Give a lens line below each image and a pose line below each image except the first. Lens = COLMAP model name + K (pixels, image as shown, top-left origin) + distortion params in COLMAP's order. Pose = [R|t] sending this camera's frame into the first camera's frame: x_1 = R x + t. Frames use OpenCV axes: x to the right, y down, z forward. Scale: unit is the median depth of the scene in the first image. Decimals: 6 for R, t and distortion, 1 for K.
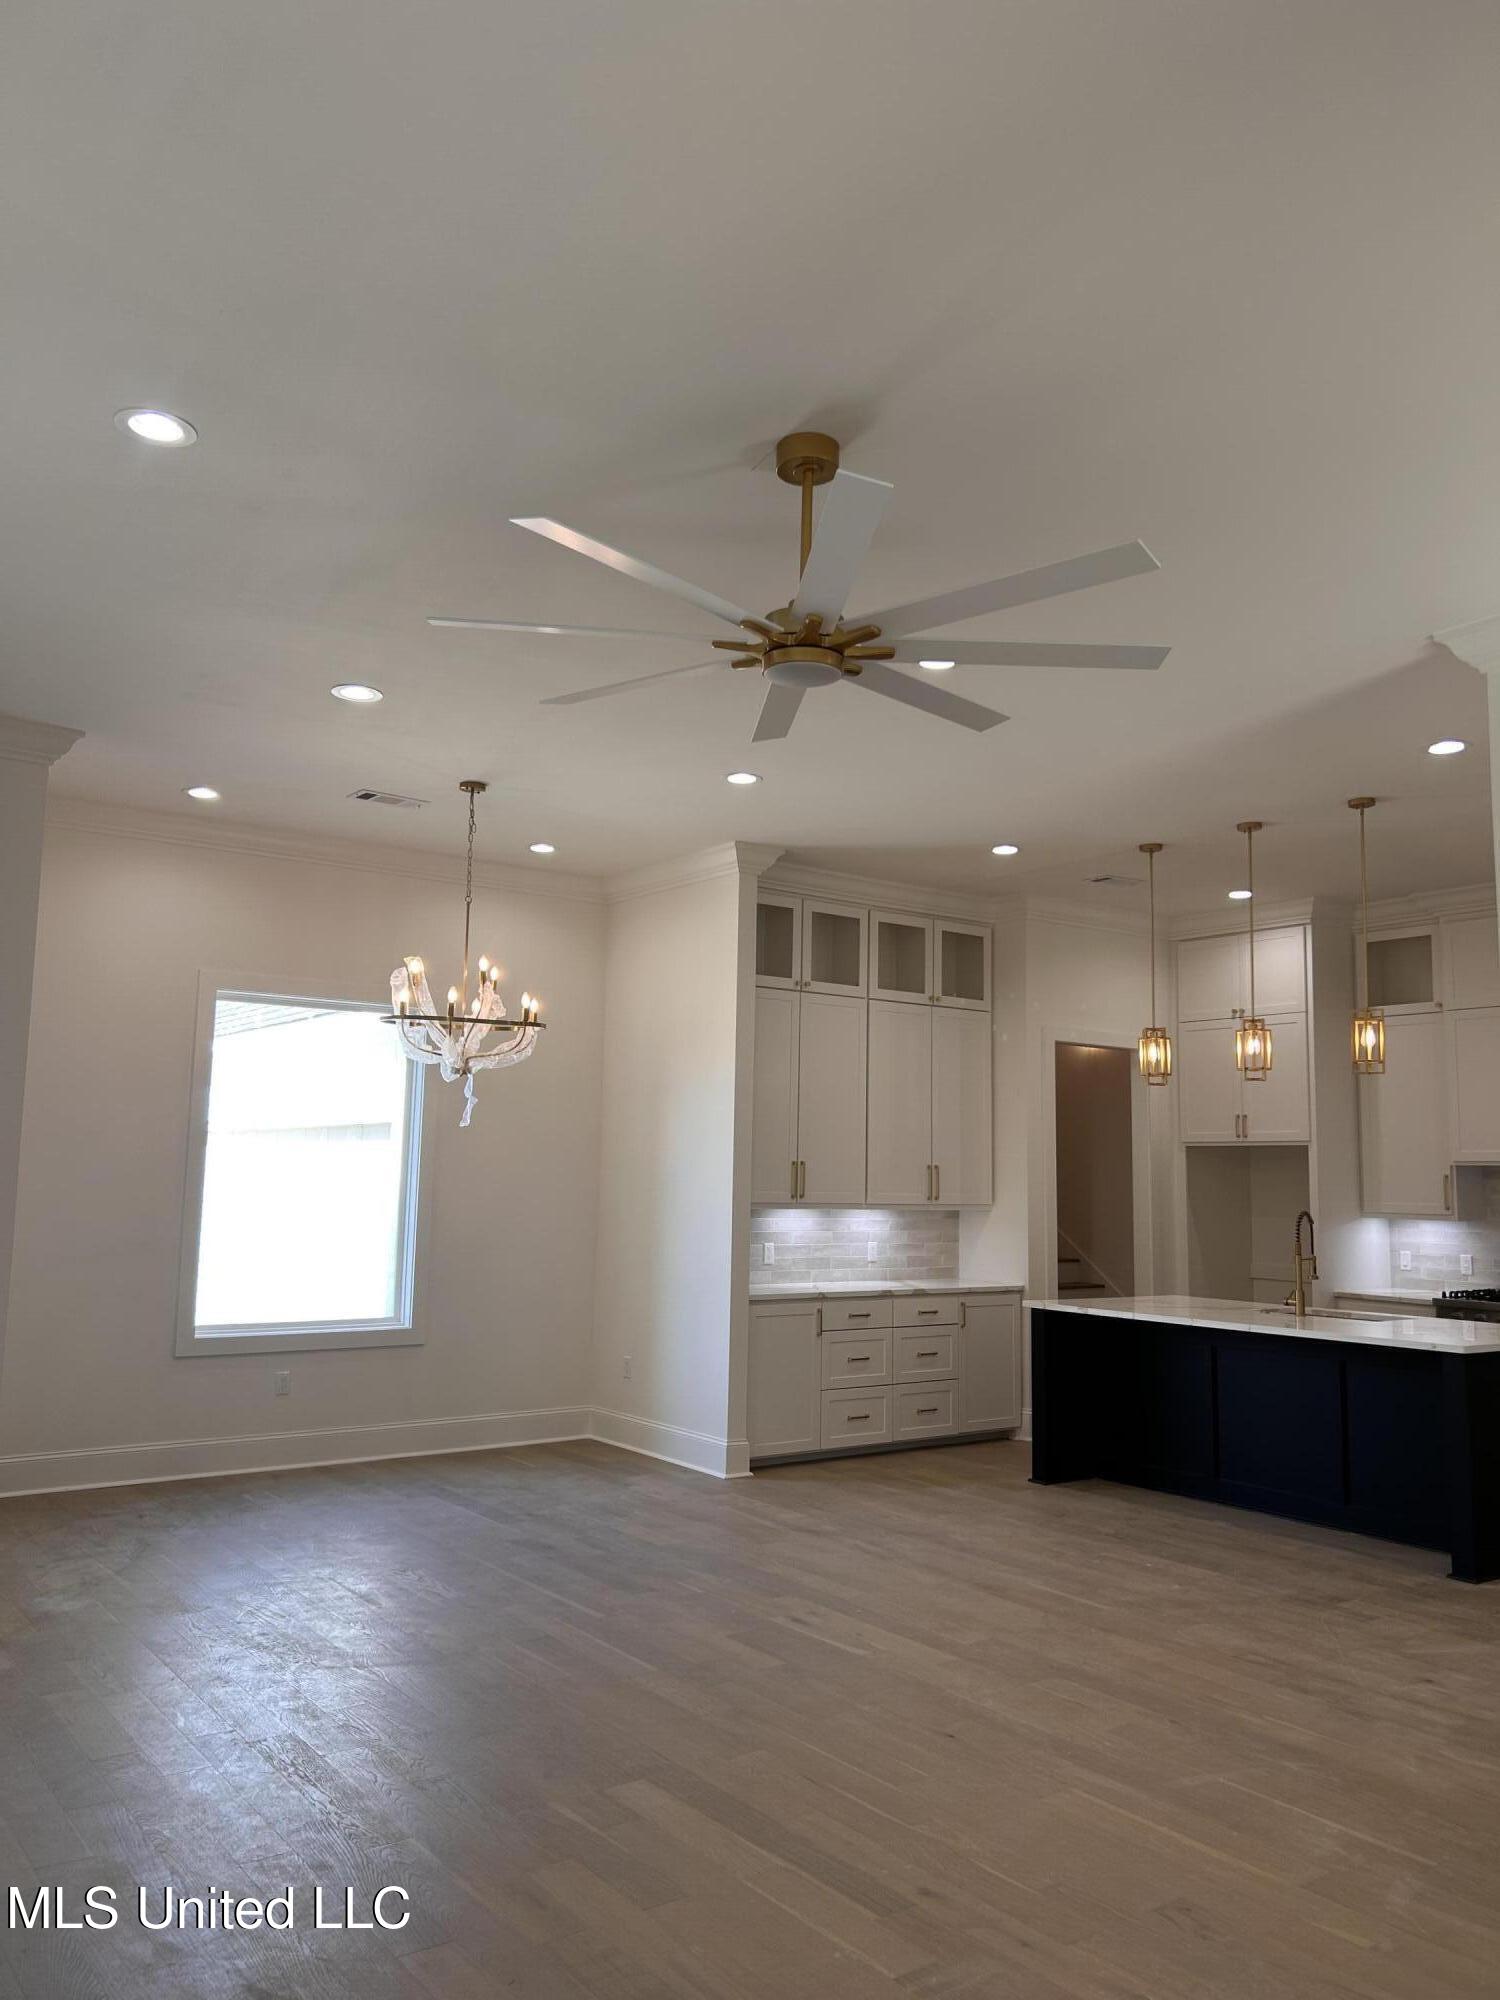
lens RADIAL K [[1498.2, 0, 750.0], [0, 1498.2, 1000.0], [0, 0, 1]] dist [0.096055, -0.133426]
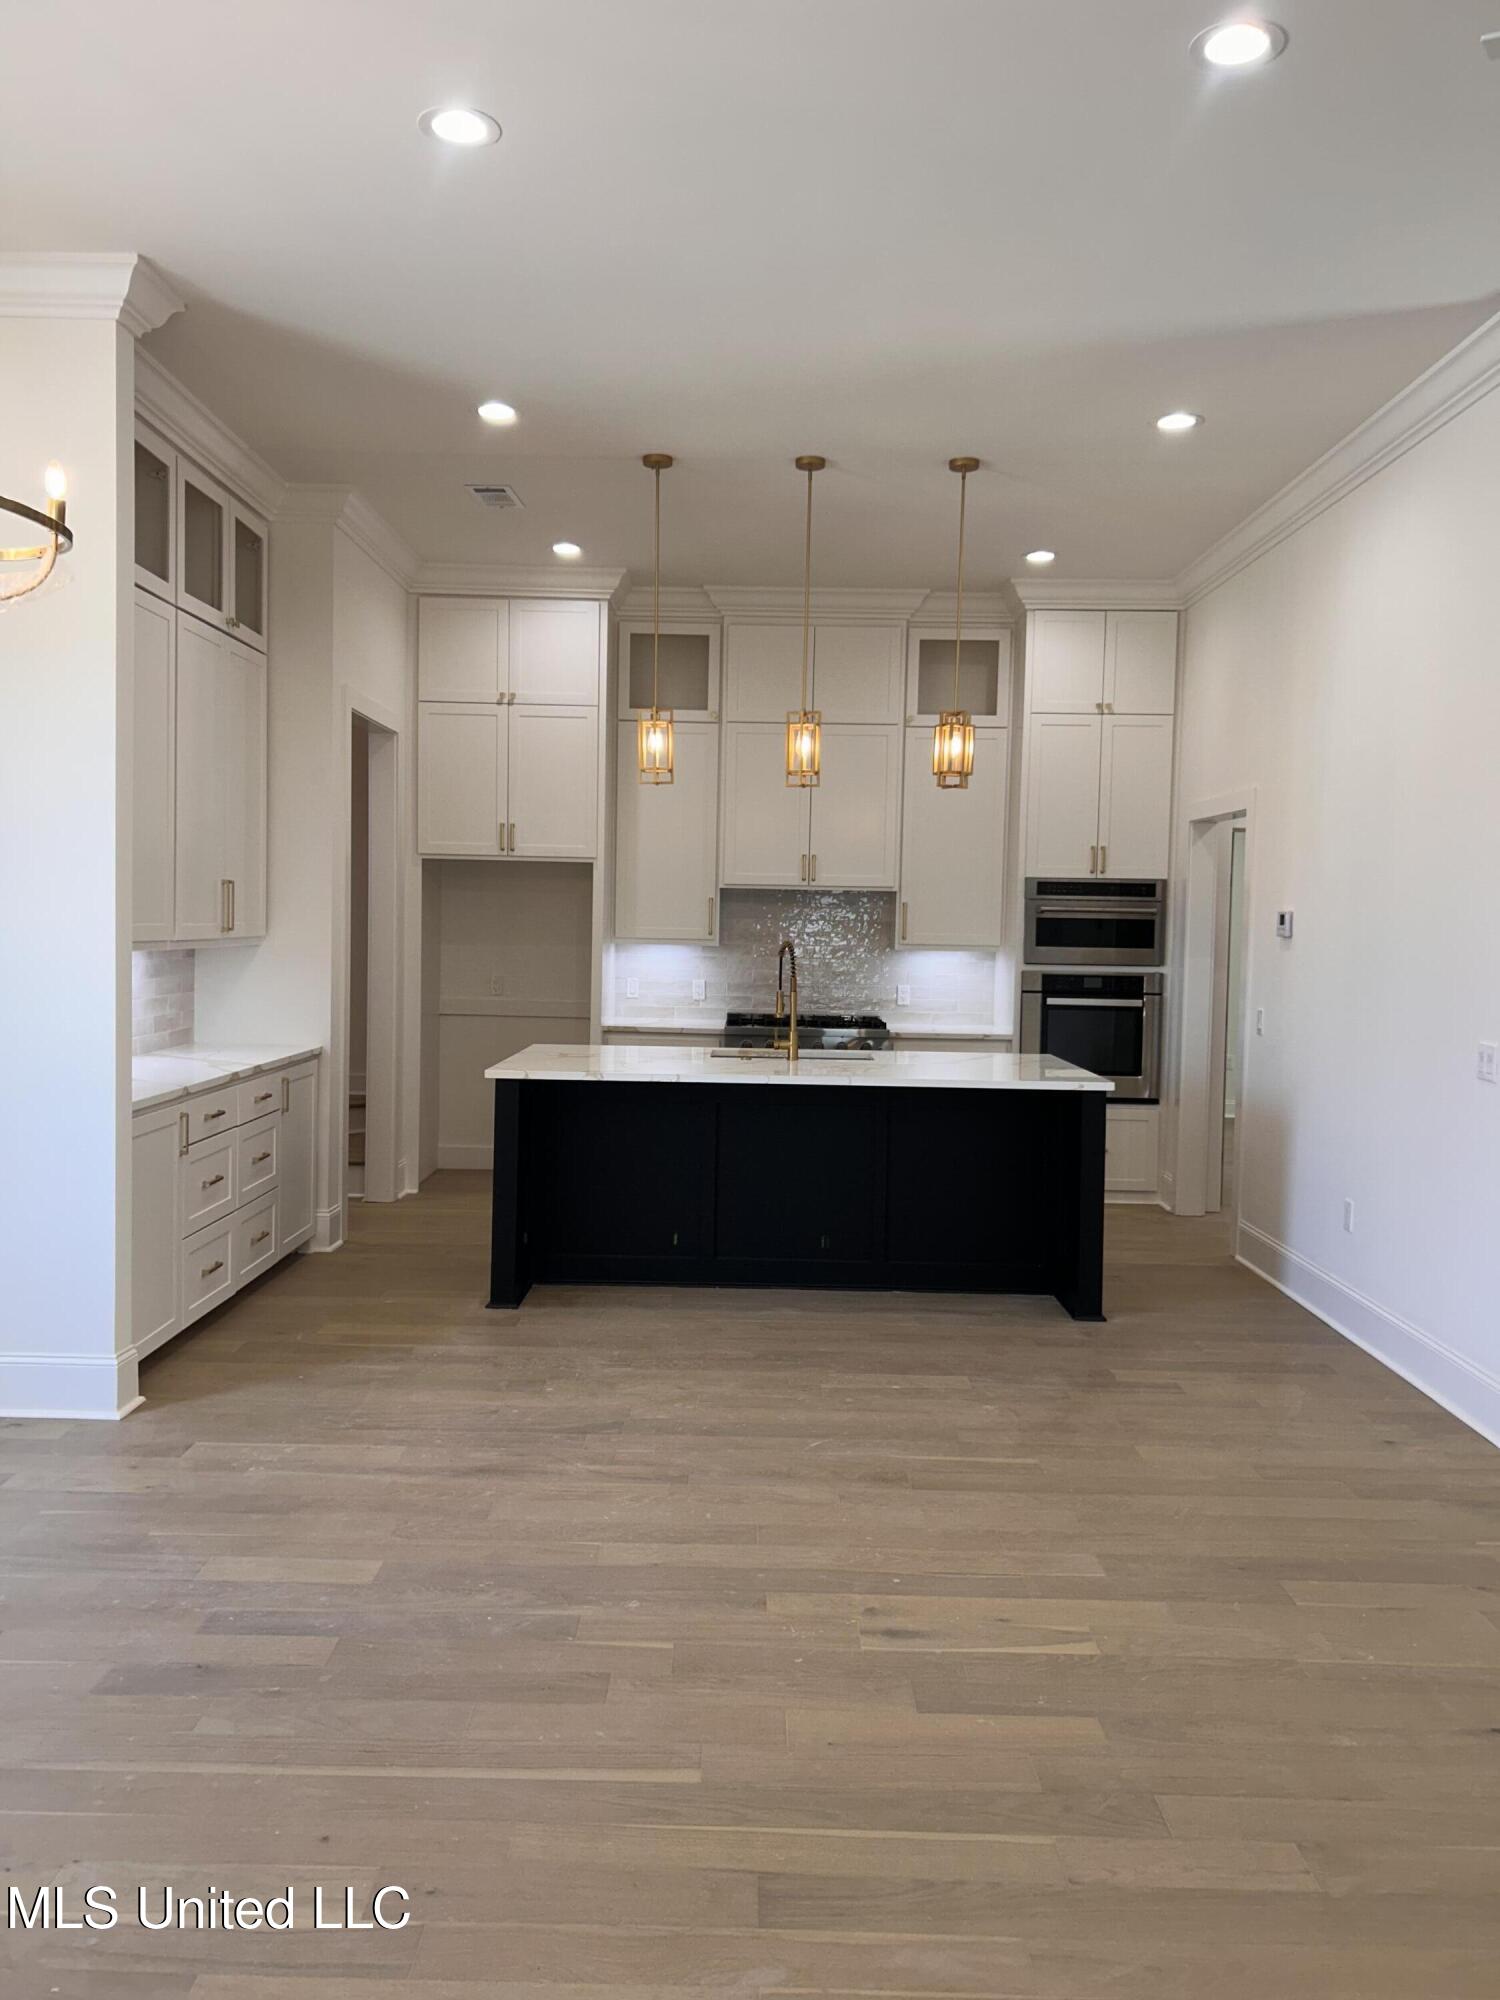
lens RADIAL K [[1499.9, 0, 738.1], [0, 1499.9, 994.3], [0, 0, 1]] dist [0.090216, -0.167881]
pose [[0.599322, -0.045020, 0.799241, -0.320001], [-0.104583, 0.985457, 0.133932, 0.054543], [-0.793647, -0.163855, 0.585898, 0.490711]]
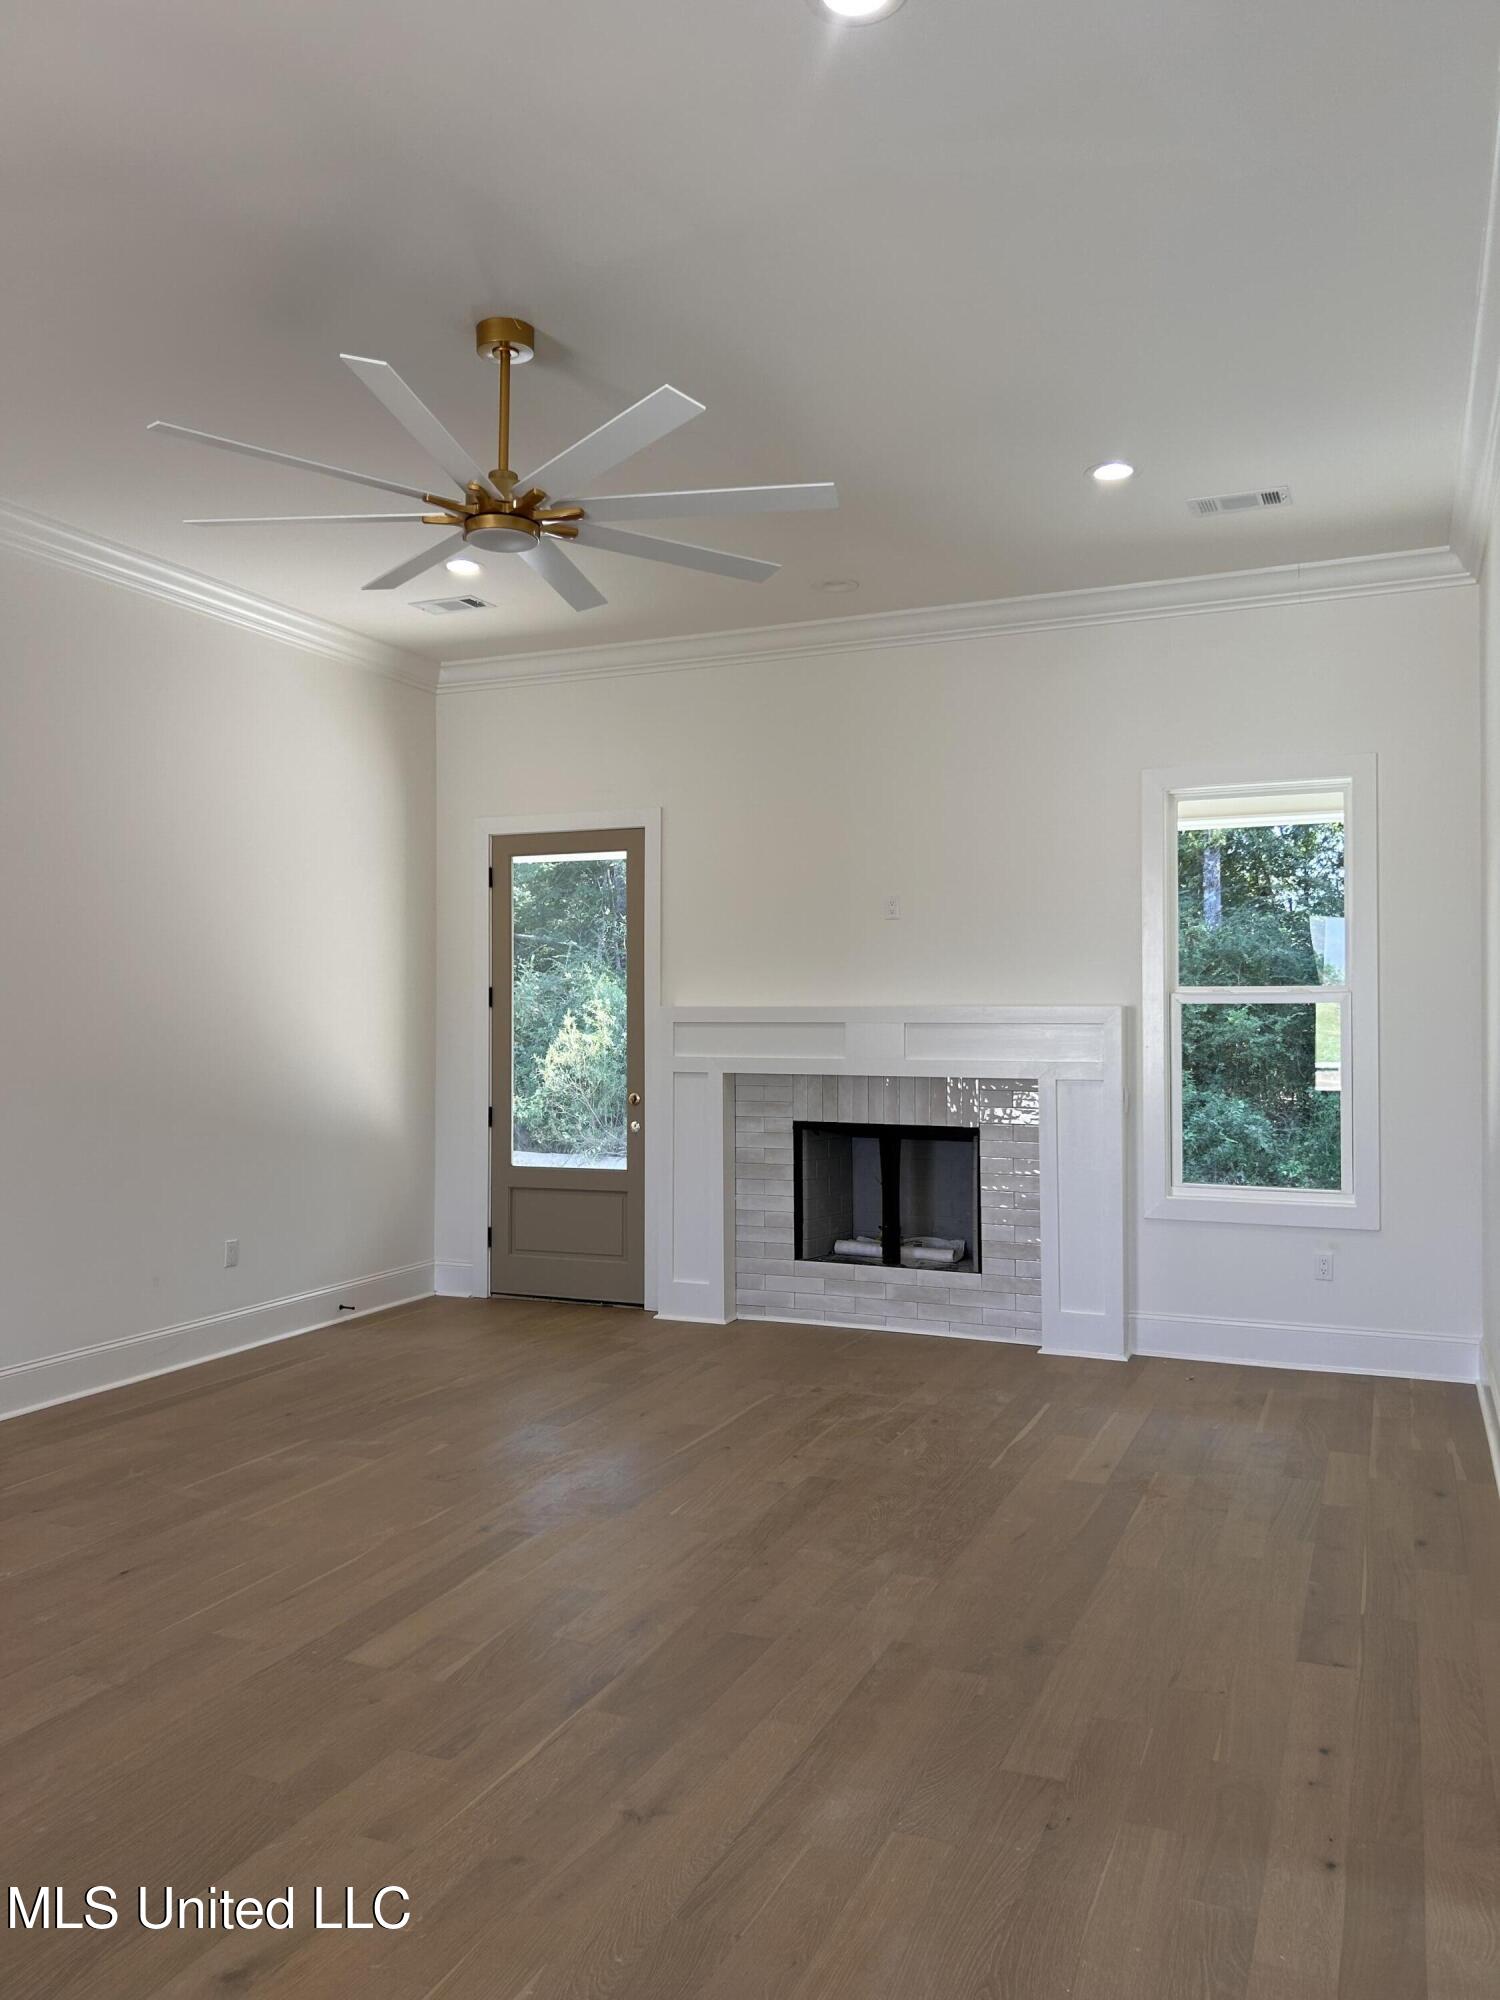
lens RADIAL K [[1510.5, 0, 739.8], [0, 1510.5, 996.9], [0, 0, 1]] dist [0.031118, -0.033576]
pose [[-0.501993, -0.008864, 0.864826, -0.456267], [-0.107333, 0.992856, -0.052126, 0.070363], [-0.858186, -0.118991, -0.499358, 0.616892]]
